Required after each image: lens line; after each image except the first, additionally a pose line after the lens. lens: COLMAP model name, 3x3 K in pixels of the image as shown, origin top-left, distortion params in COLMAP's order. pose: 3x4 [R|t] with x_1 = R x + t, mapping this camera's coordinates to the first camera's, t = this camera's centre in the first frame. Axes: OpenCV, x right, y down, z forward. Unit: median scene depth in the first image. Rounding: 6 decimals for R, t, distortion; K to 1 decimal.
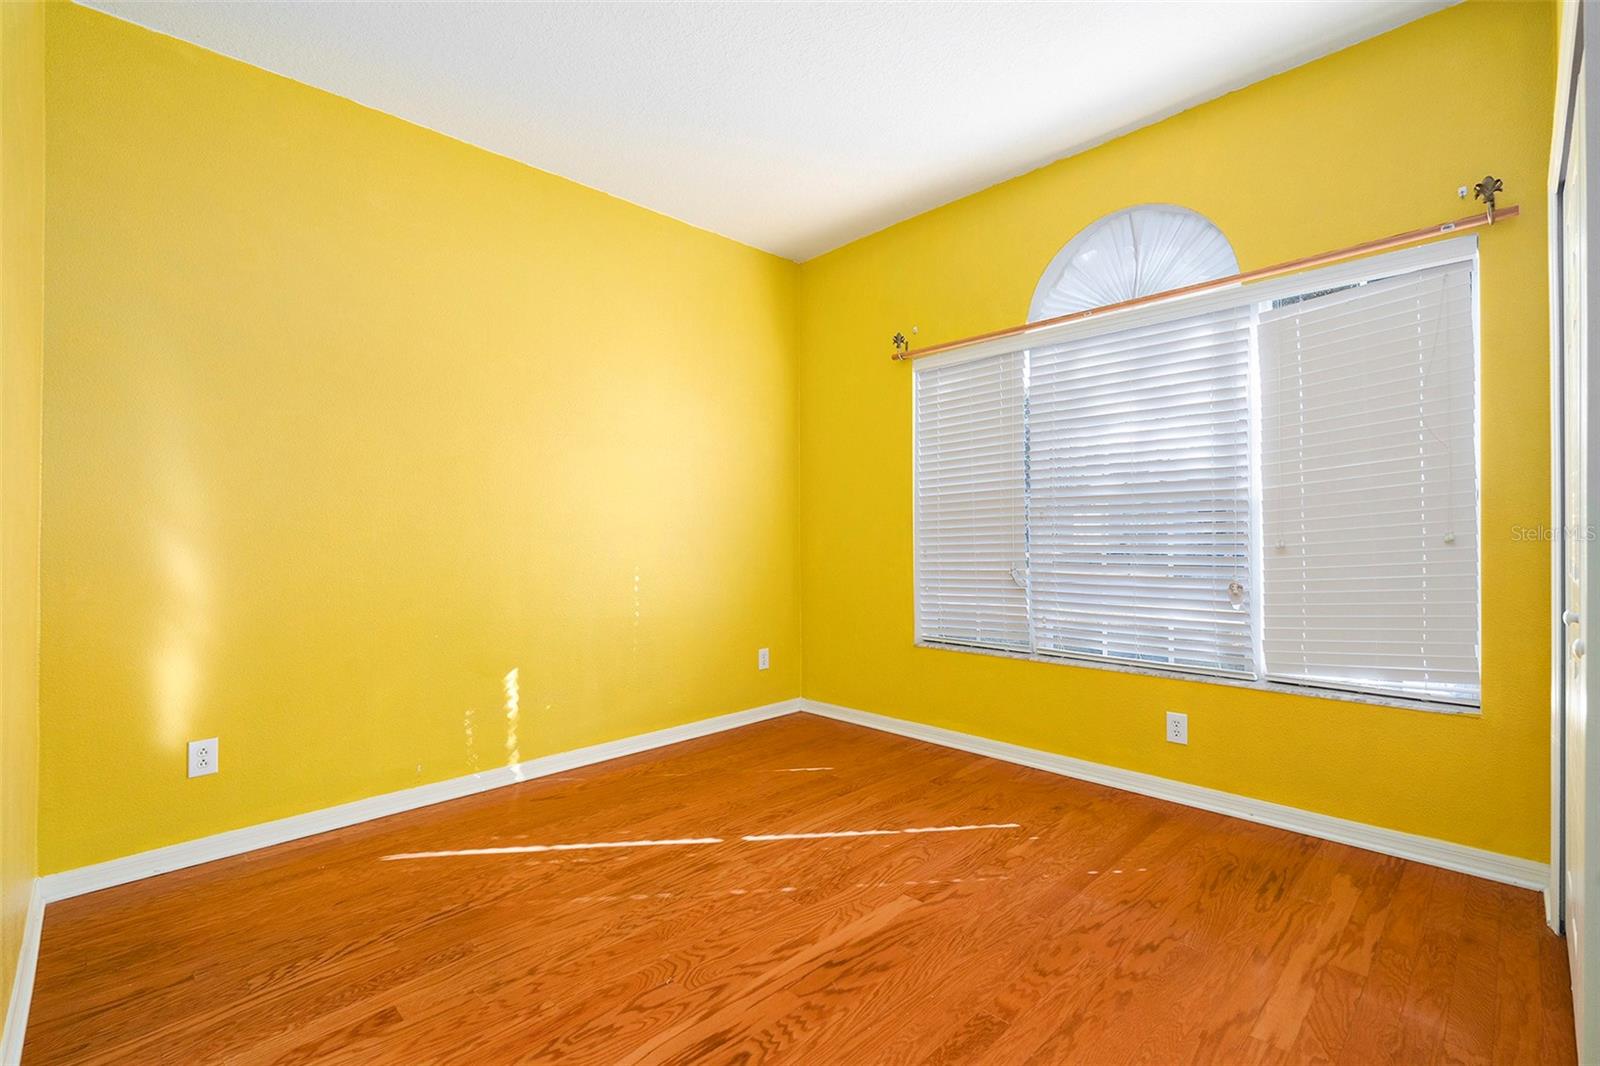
lens RADIAL K [[709.4, 0, 804.6], [0, 709.4, 540.0], [0, 0, 1]] dist [-0.001327, 0.000330]
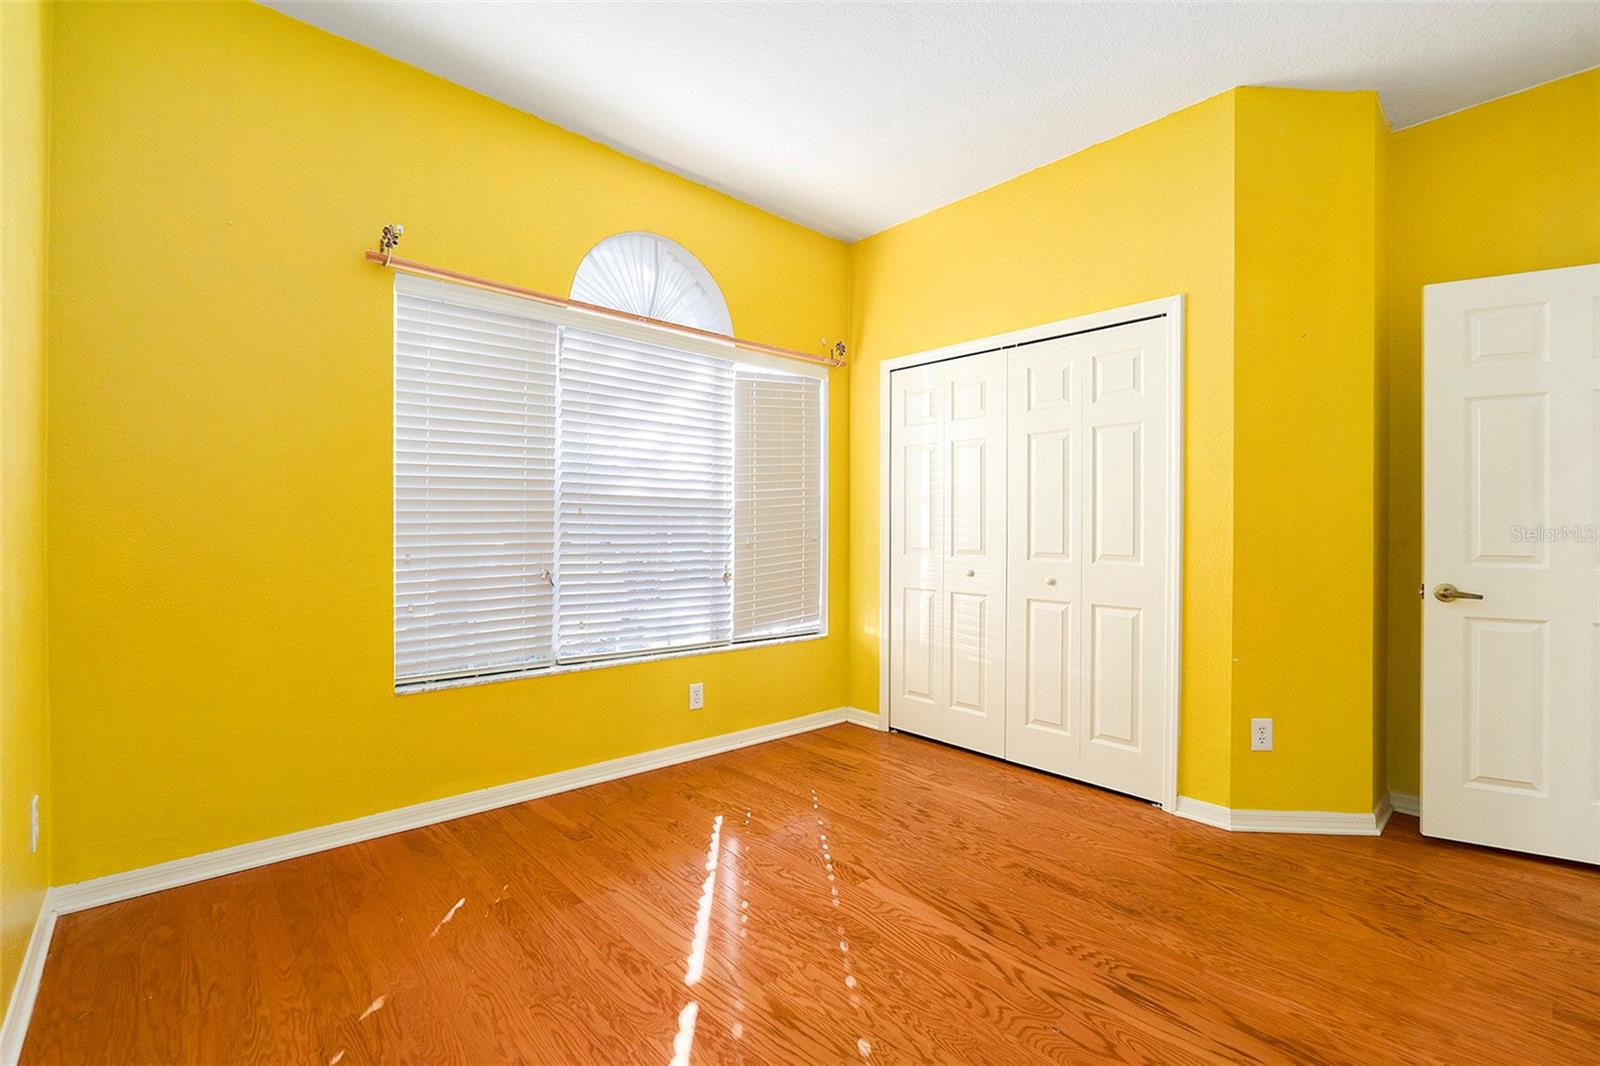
lens RADIAL K [[709.4, 0, 804.6], [0, 709.4, 540.0], [0, 0, 1]] dist [-0.001327, 0.000330]
pose [[0.046927, -0.004673, 0.998887, -0.726176], [-0.002100, 0.999986, 0.004776, -0.004831], [-0.998896, -0.002322, 0.046917, 0.838229]]
